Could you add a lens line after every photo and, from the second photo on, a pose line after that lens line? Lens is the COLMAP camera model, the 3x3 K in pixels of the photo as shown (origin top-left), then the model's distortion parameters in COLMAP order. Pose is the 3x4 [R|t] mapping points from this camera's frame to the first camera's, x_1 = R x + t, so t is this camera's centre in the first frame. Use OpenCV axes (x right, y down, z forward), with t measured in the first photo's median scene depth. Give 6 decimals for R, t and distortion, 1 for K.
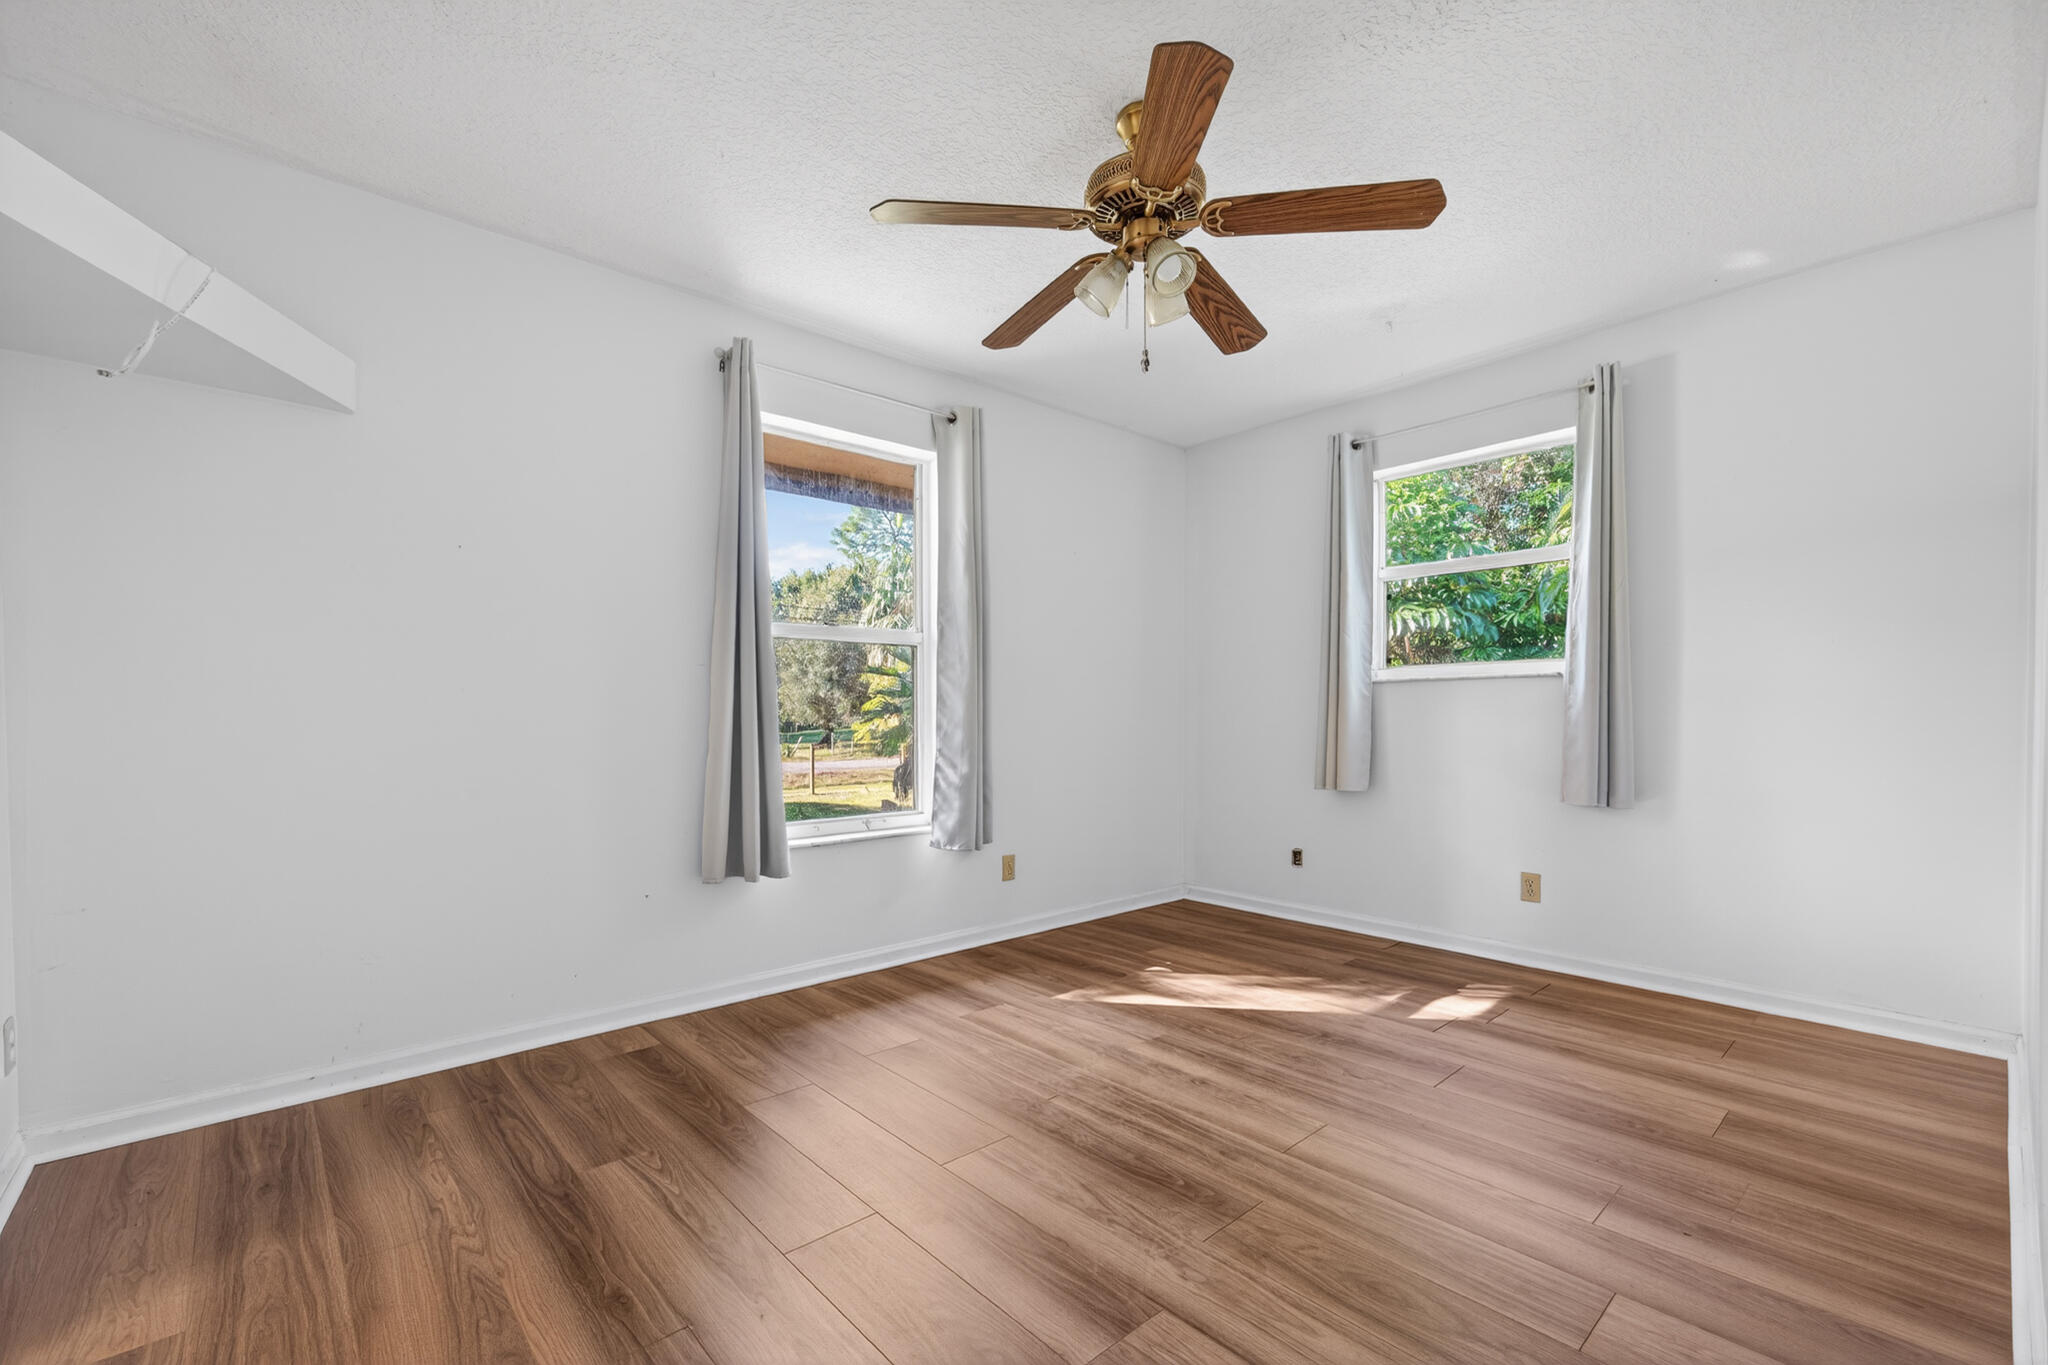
lens RADIAL K [[882.9, 0, 1024.0], [0, 882.9, 690.8], [0, 0, 1]] dist [0.000786, -0.000111]
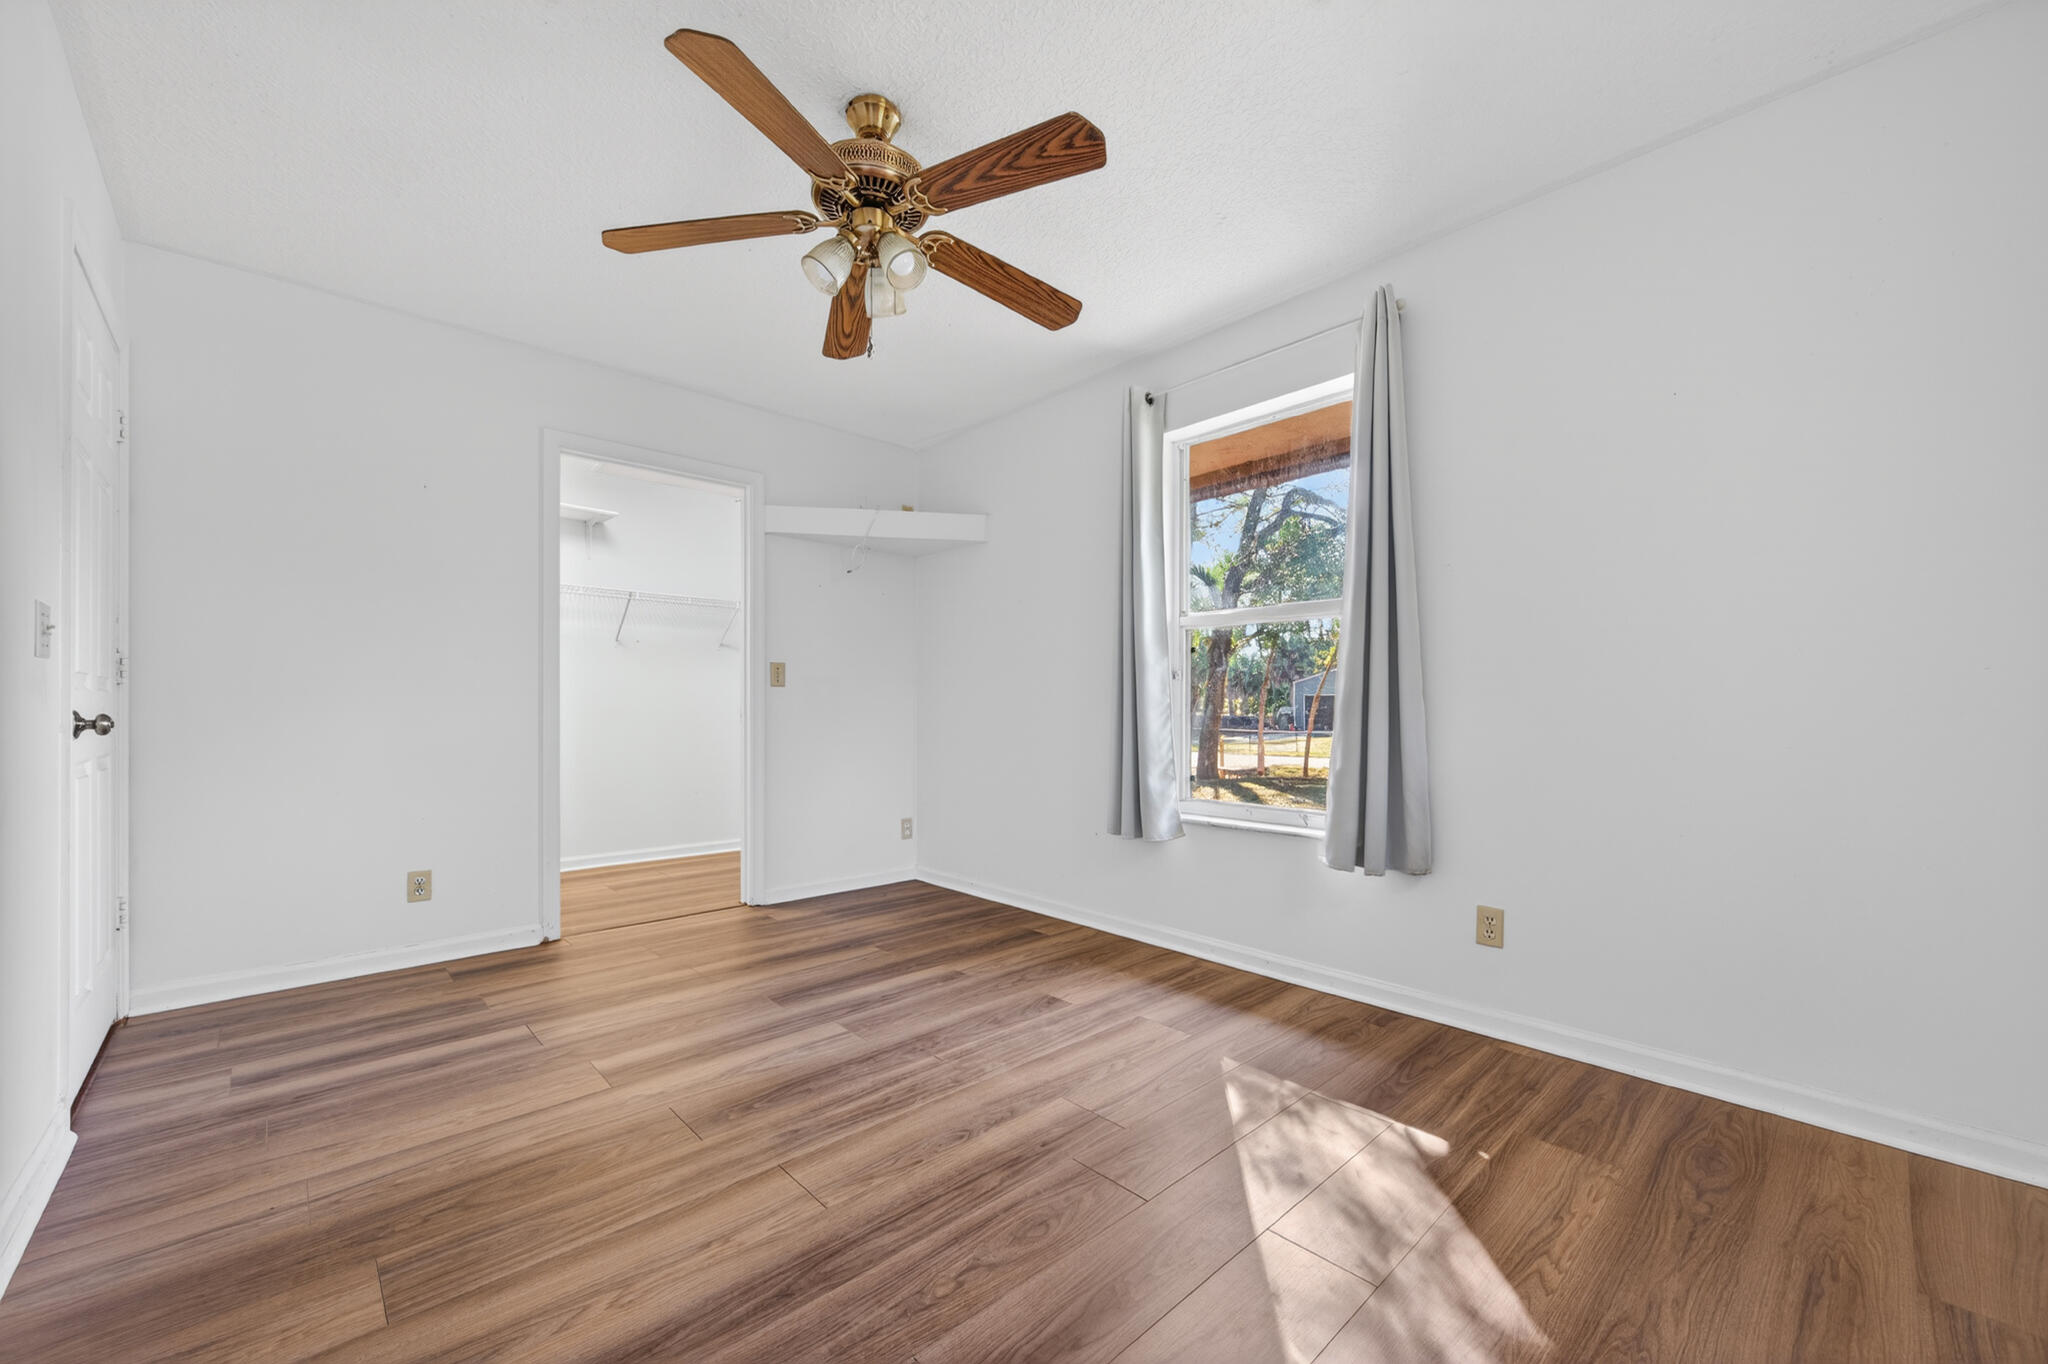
lens RADIAL K [[792.3, 0, 1017.3], [0, 792.3, 697.5], [0, 0, 1]] dist [0.001021, 0.000004]
pose [[0.013002, -0.010013, -0.999865, 0.821451], [0.022877, 0.999691, -0.009713, 0.031469], [0.999654, -0.022747, 0.013227, 0.903311]]
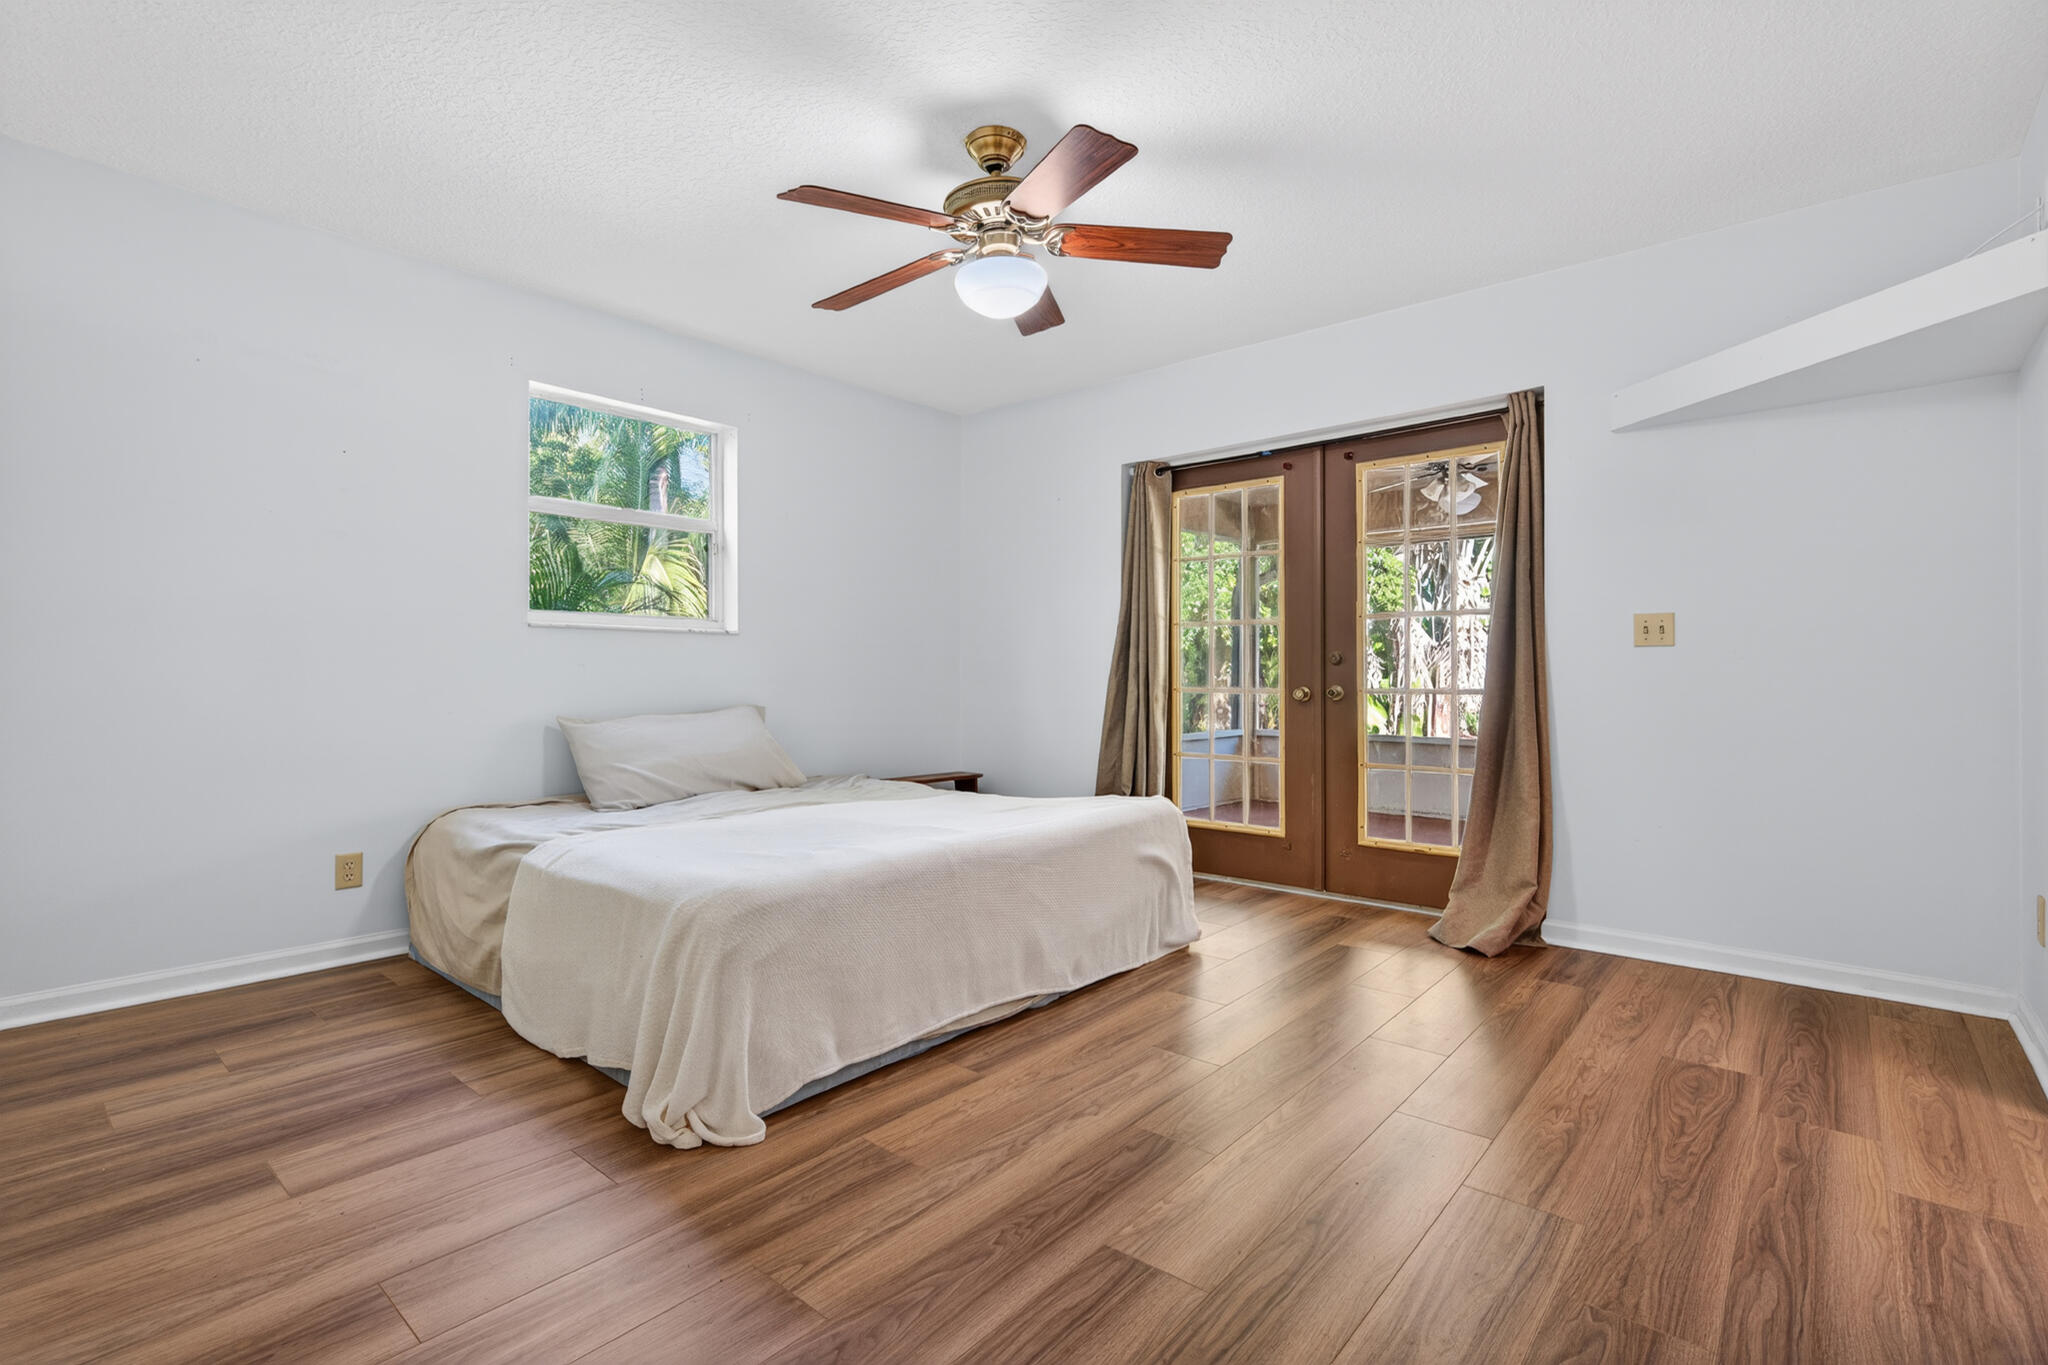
lens RADIAL K [[946.4, 0, 1028.1], [0, 946.4, 672.2], [0, 0, 1]] dist [-0.000745, 0.000337]
pose [[-0.139645, -0.001445, 0.990201, -2.954063], [-0.025475, 0.999673, -0.002134, 0.127319], [-0.989874, -0.025523, -0.139636, 4.143112]]
